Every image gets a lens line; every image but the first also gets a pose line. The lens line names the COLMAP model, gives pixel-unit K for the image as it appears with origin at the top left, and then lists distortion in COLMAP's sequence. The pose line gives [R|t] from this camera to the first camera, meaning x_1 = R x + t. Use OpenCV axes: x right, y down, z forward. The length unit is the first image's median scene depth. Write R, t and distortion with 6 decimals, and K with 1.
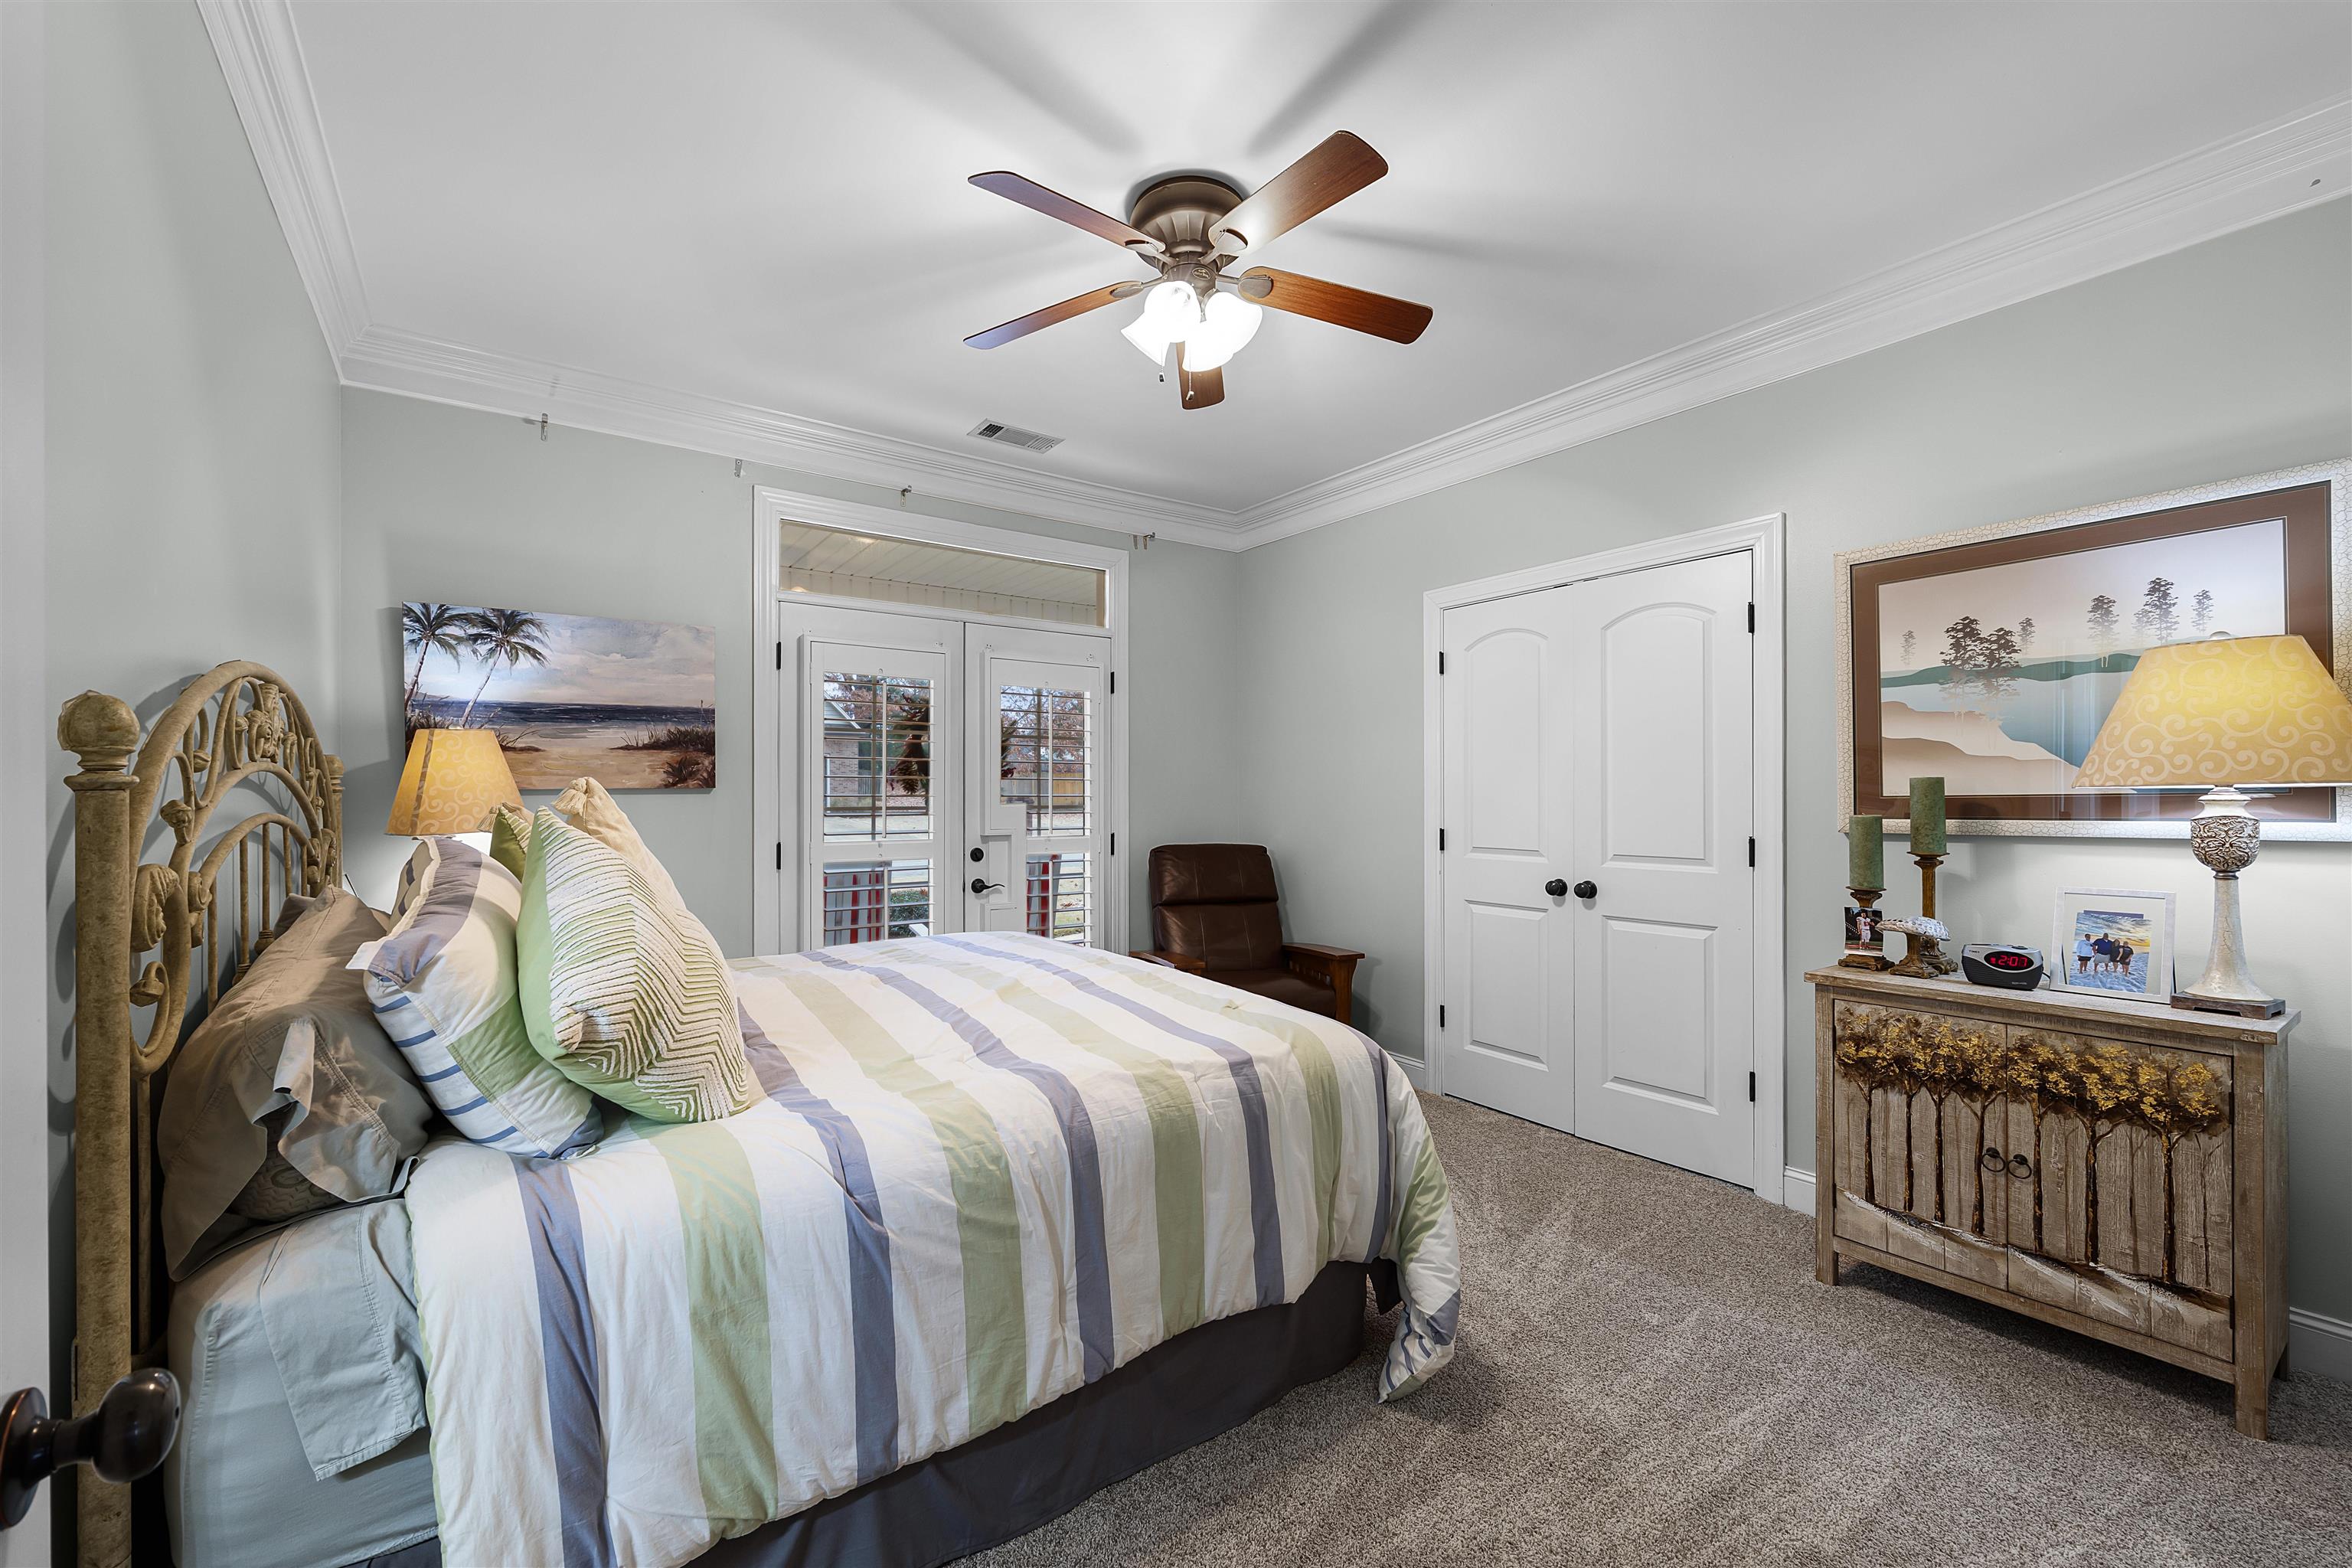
lens RADIAL K [[952.4, 0, 1178.0], [0, 952.4, 787.9], [0, 0, 1]] dist [0.001712, 0.001665]
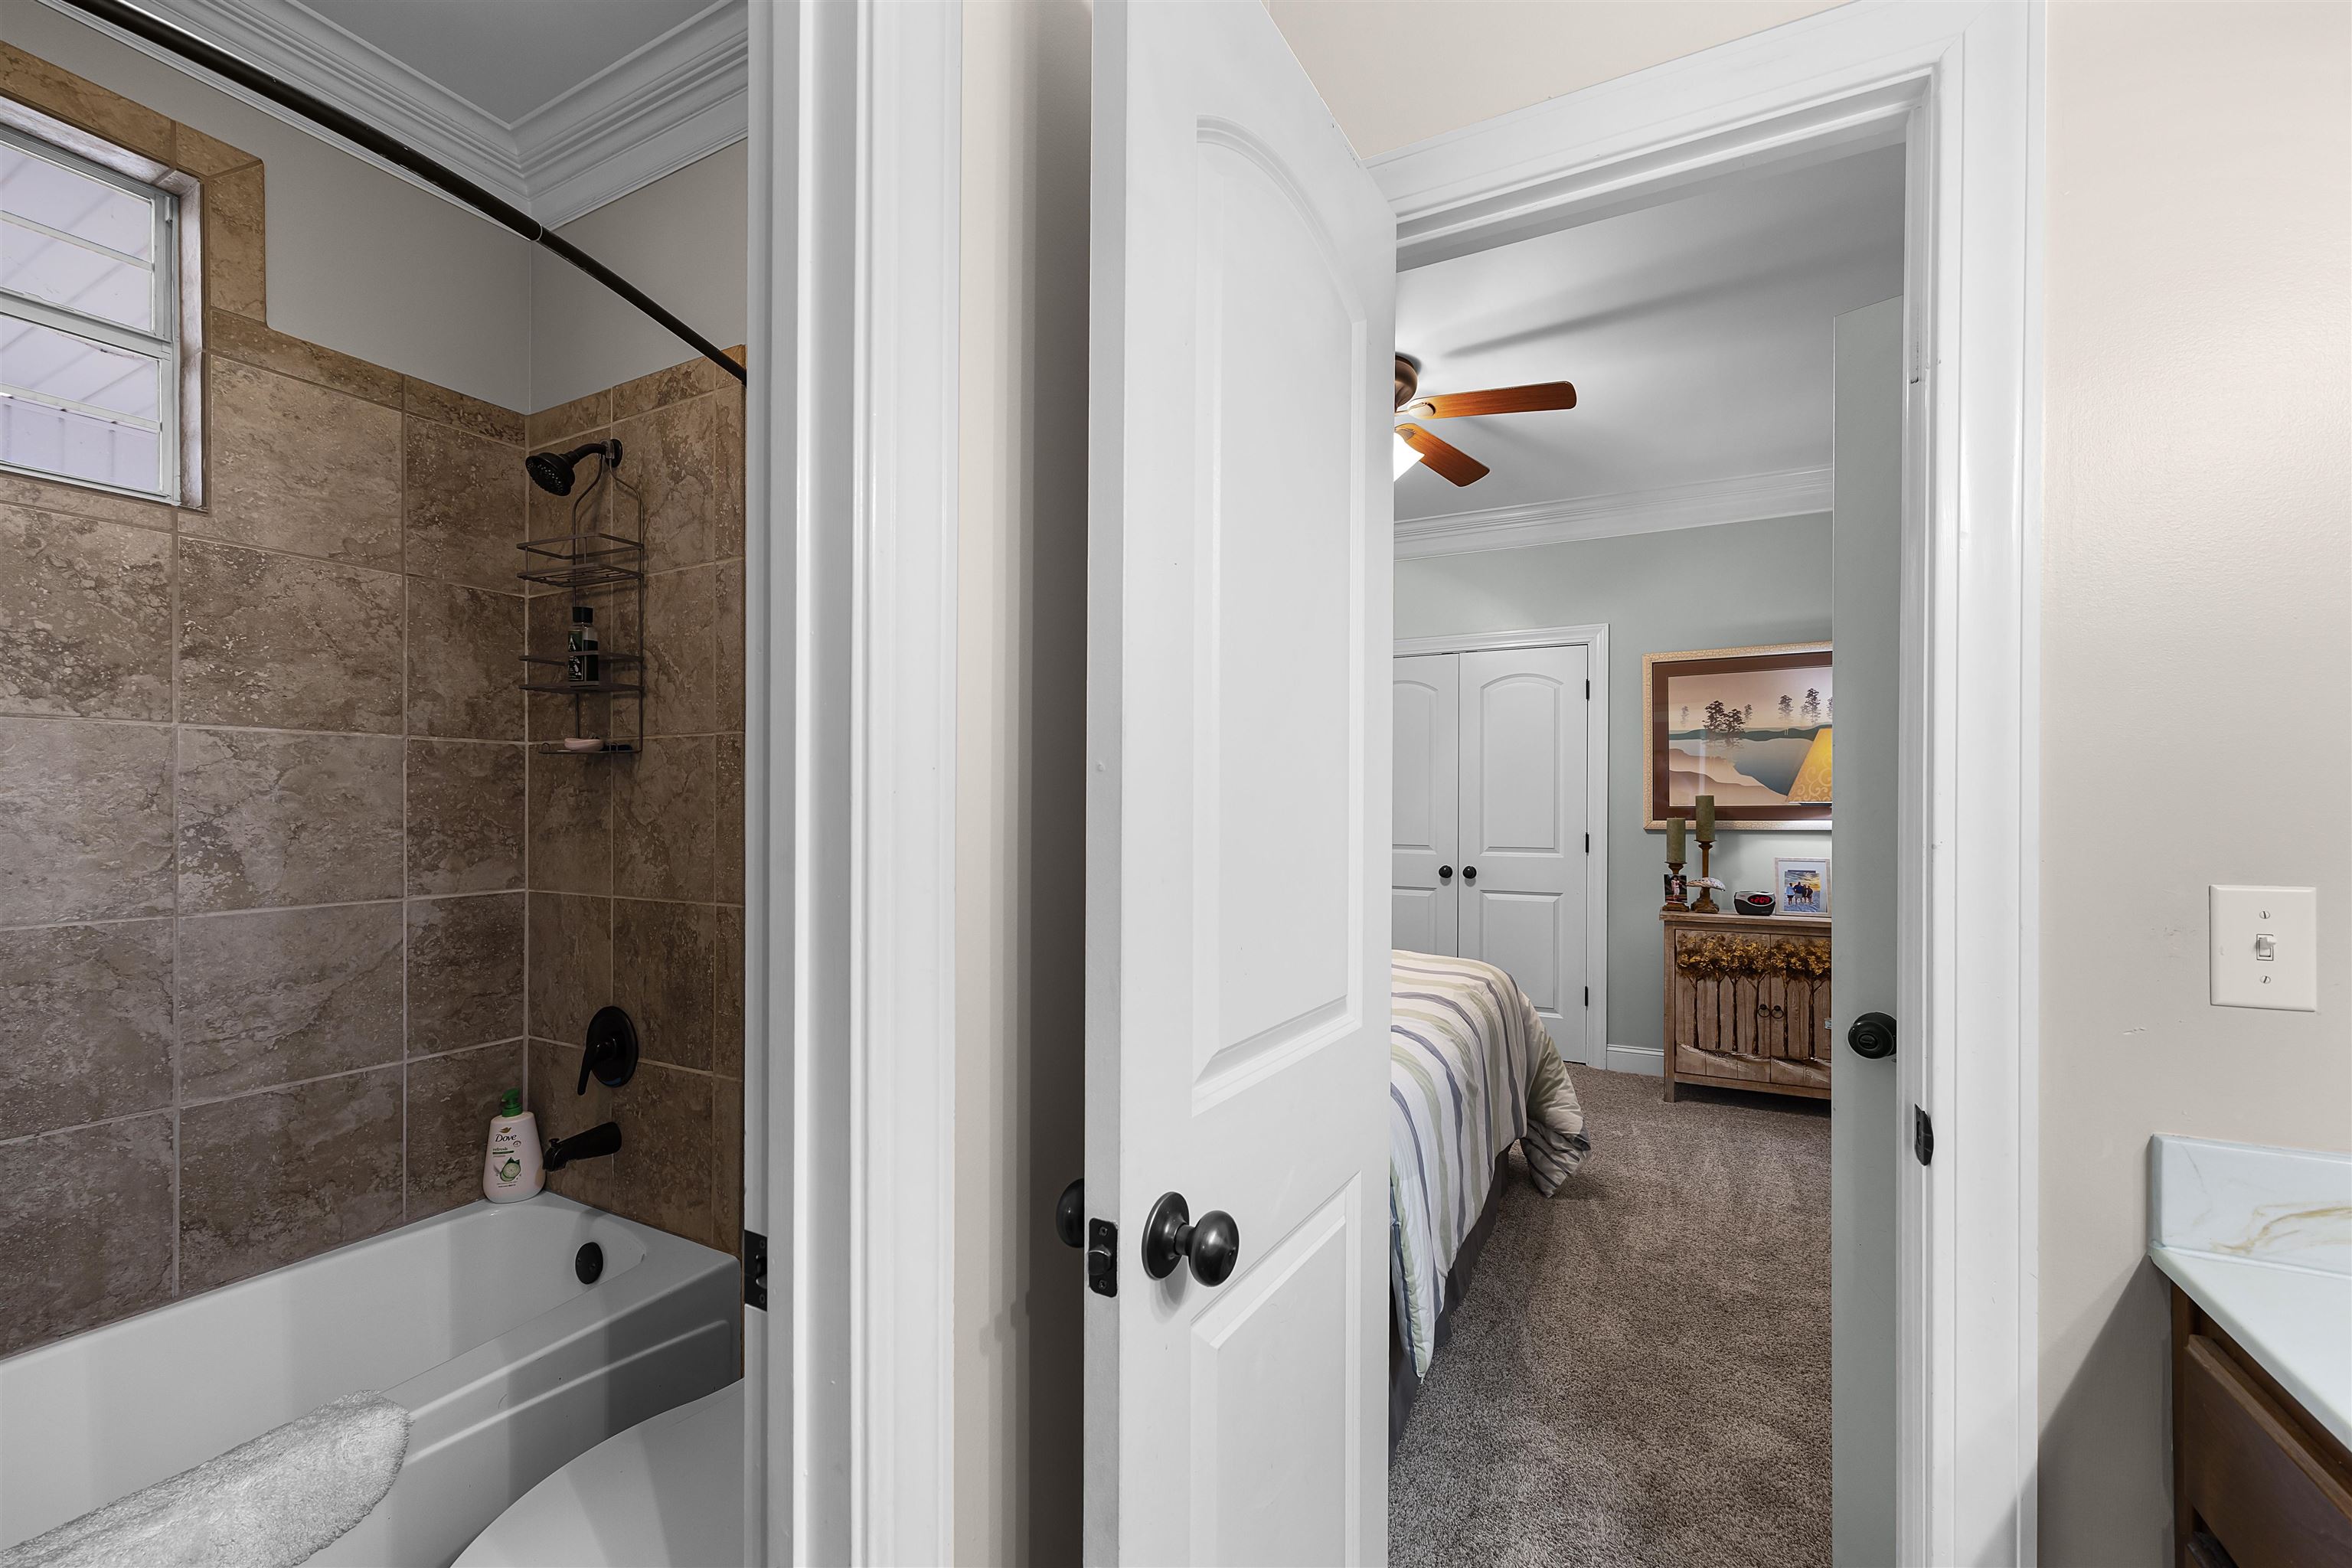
lens RADIAL K [[952.4, 0, 1179.1], [0, 952.4, 798.9], [0, 0, 1]] dist [0.001712, 0.001665]
pose [[0.893798, 0.008079, 0.448397, -0.851886], [-0.008855, 0.999961, -0.000364, 0.004096], [-0.448382, -0.003645, 0.893835, -0.091607]]
